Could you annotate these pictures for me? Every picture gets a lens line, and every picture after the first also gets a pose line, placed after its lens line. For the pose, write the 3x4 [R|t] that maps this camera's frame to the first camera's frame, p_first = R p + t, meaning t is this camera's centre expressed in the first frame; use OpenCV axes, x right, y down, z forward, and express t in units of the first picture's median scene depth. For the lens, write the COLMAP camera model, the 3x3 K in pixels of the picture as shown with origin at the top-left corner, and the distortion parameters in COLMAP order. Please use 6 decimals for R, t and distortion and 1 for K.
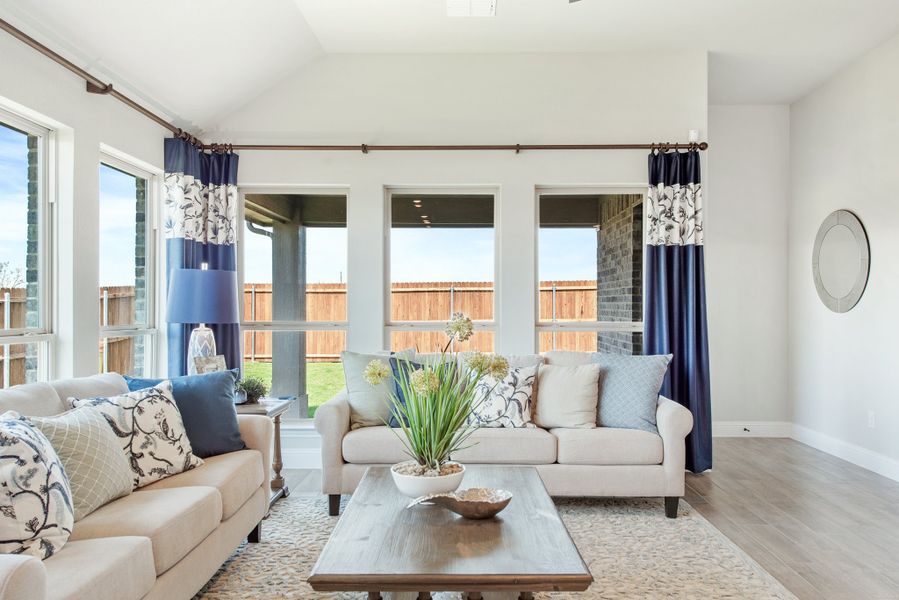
lens RADIAL K [[675.2, 0, 457.5], [0, 675.2, 303.8], [0, 0, 1]] dist [0.030372, -0.018914]
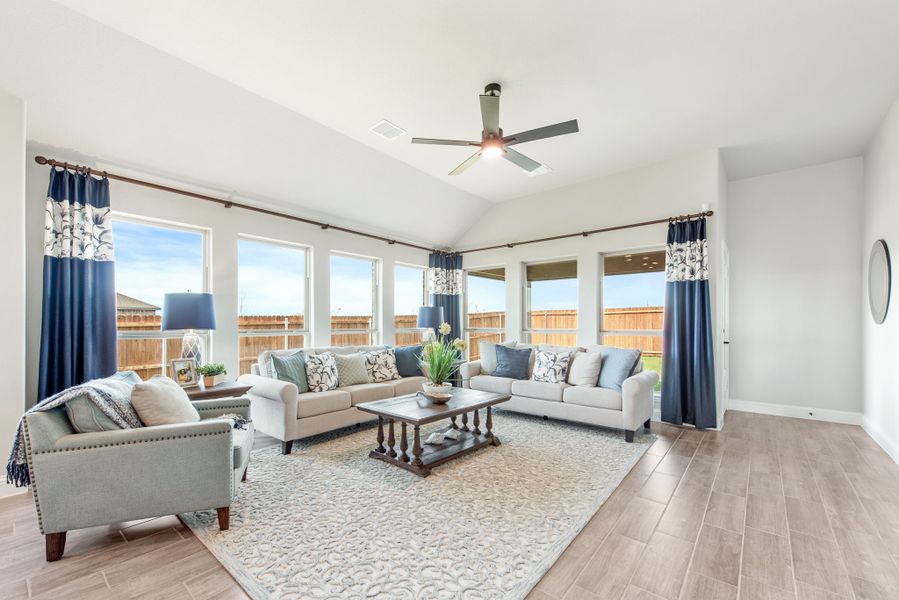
lens RADIAL K [[372.5, 0, 429.4], [0, 372.5, 323.7], [0, 0, 1]] dist [0.008248, -0.000689]
pose [[0.759846, -0.000969, -0.650102, 0.434348], [0.004489, 0.999983, 0.003757, 0.006538], [0.650087, -0.005773, 0.759838, -0.038888]]
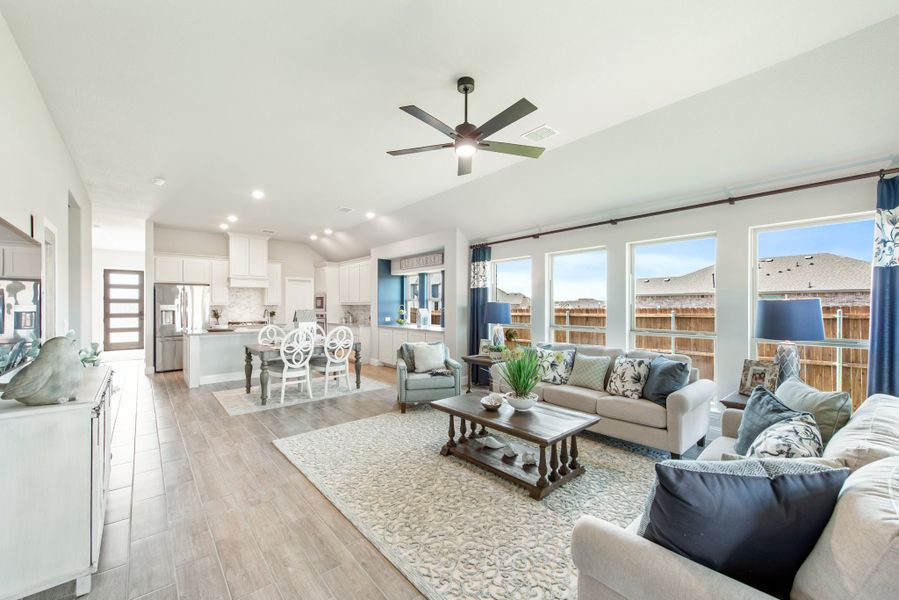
lens RADIAL K [[356.0, 0, 450.1], [0, 356.0, 307.2], [0, 0, 1]] dist [0.008682, -0.000698]
pose [[-0.746317, 0.002411, -0.665586, 0.499871], [0.006012, 0.999977, -0.003119, -0.029639], [0.665563, -0.006329, -0.746315, 0.914585]]
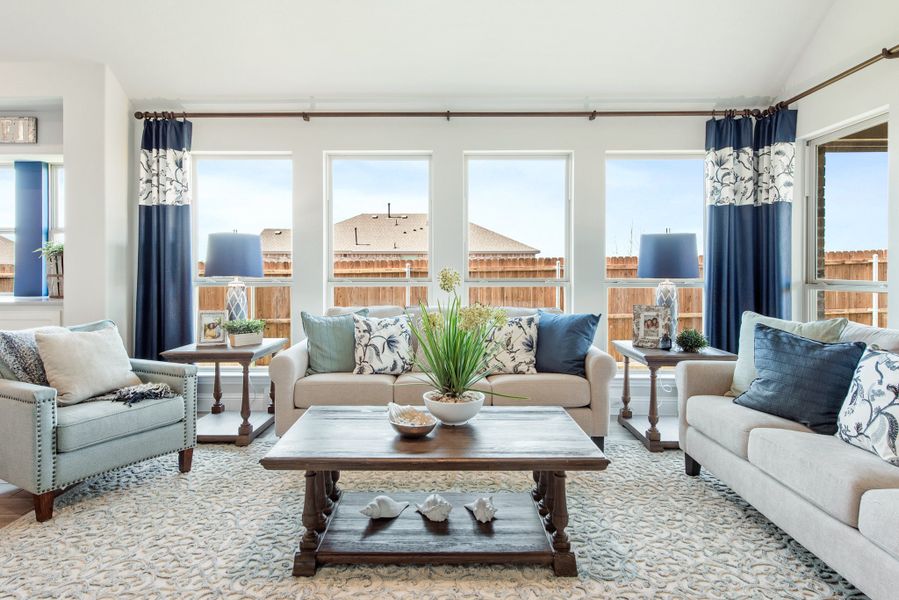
lens RADIAL K [[534.1, 0, 443.1], [0, 534.1, 274.5], [0, 0, 1]] dist [0.016527, -0.001391]
pose [[-0.005147, 0.008491, -0.999951, 0.478803], [0.006764, 0.999941, 0.008456, 0.009628], [0.999964, -0.006720, -0.005205, 0.518357]]
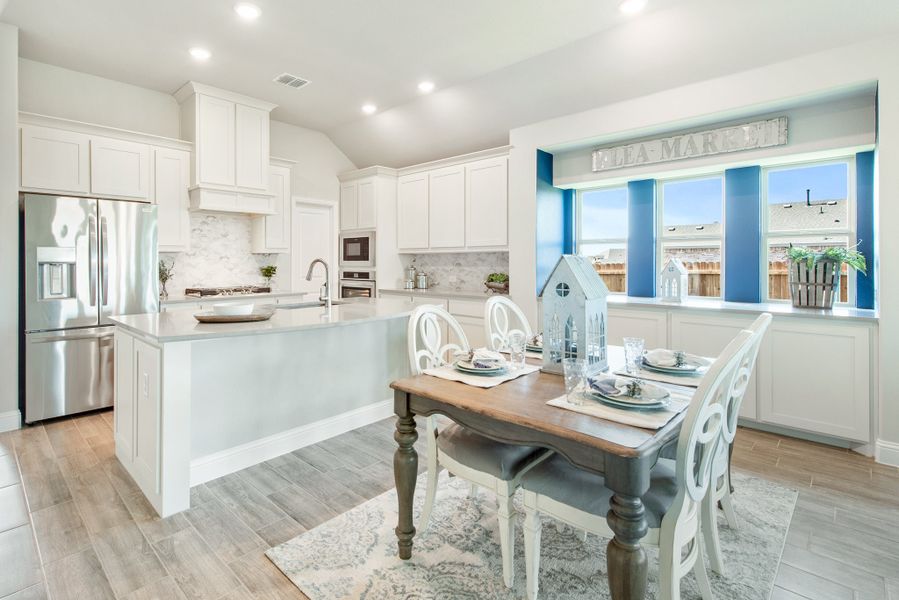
lens RADIAL K [[438.2, 0, 411.8], [0, 438.2, 264.9], [0, 0, 1]] dist [0.017002, -0.005334]
pose [[-0.697387, 0.004736, -0.716679, 0.496232], [0.005751, 0.999983, 0.001012, -0.020534], [0.716672, -0.003416, -0.697402, -0.107928]]
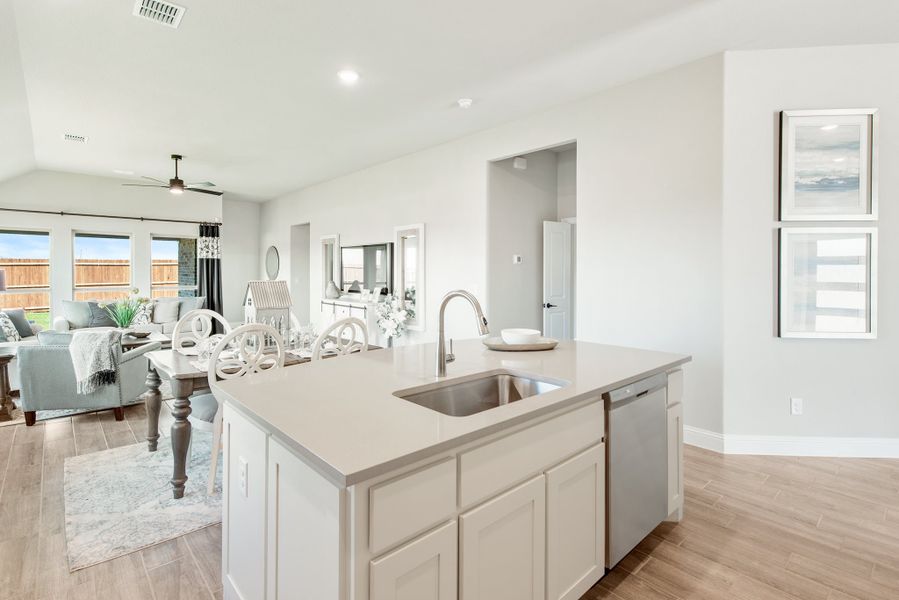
lens RADIAL K [[438.2, 0, 442.2], [0, 438.2, 273.3], [0, 0, 1]] dist [0.017002, -0.005334]
pose [[0.736506, -0.004633, 0.676415, -0.211450], [-0.004570, 0.999920, 0.011824, -0.050348], [-0.676415, -0.011799, 0.736426, -1.028868]]
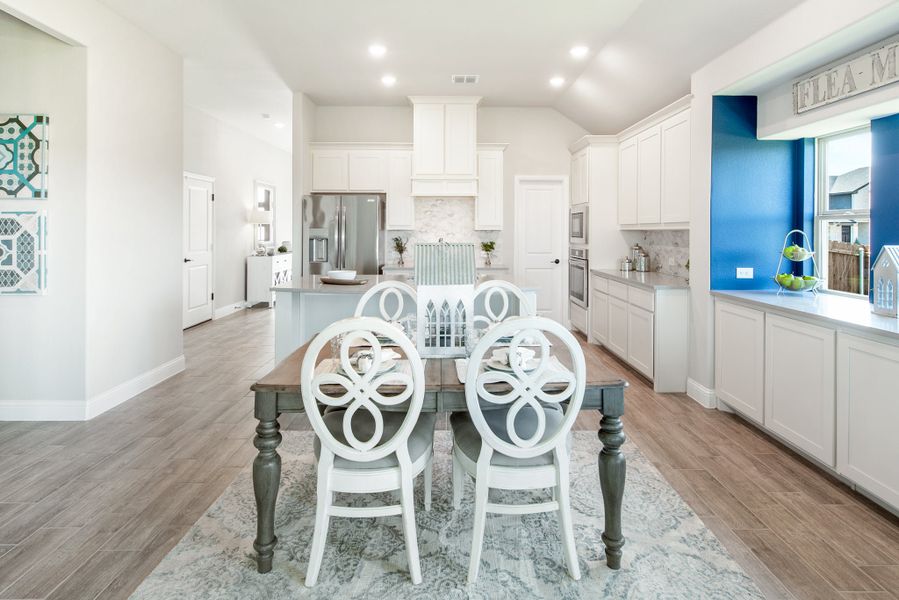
lens RADIAL K [[490.6, 0, 449.6], [0, 490.6, 229.1], [0, 0, 1]] dist [0.022091, 0.001007]
pose [[-0.999723, -0.006360, -0.022659, 0.075423], [-0.006105, 0.999918, -0.011292, -0.037918], [0.022729, -0.011151, -0.999679, 0.219723]]
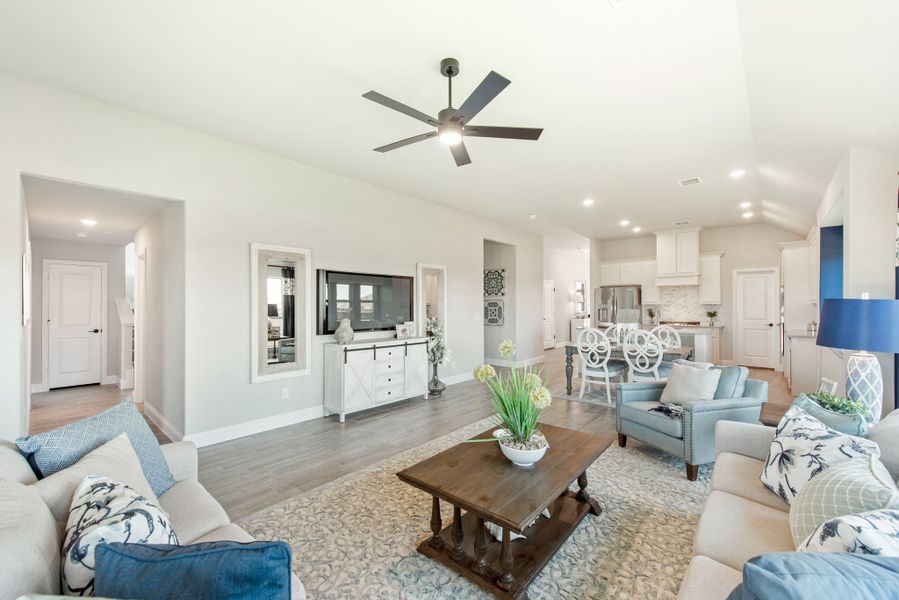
lens RADIAL K [[361.1, 0, 448.3], [0, 361.1, 302.3], [0, 0, 1]] dist [0.013896, -0.004071]
pose [[-0.758219, 0.005436, 0.651977, -0.241356], [-0.003980, 0.999908, -0.012966, -0.033863], [-0.651988, -0.012425, -0.758127, 0.922210]]
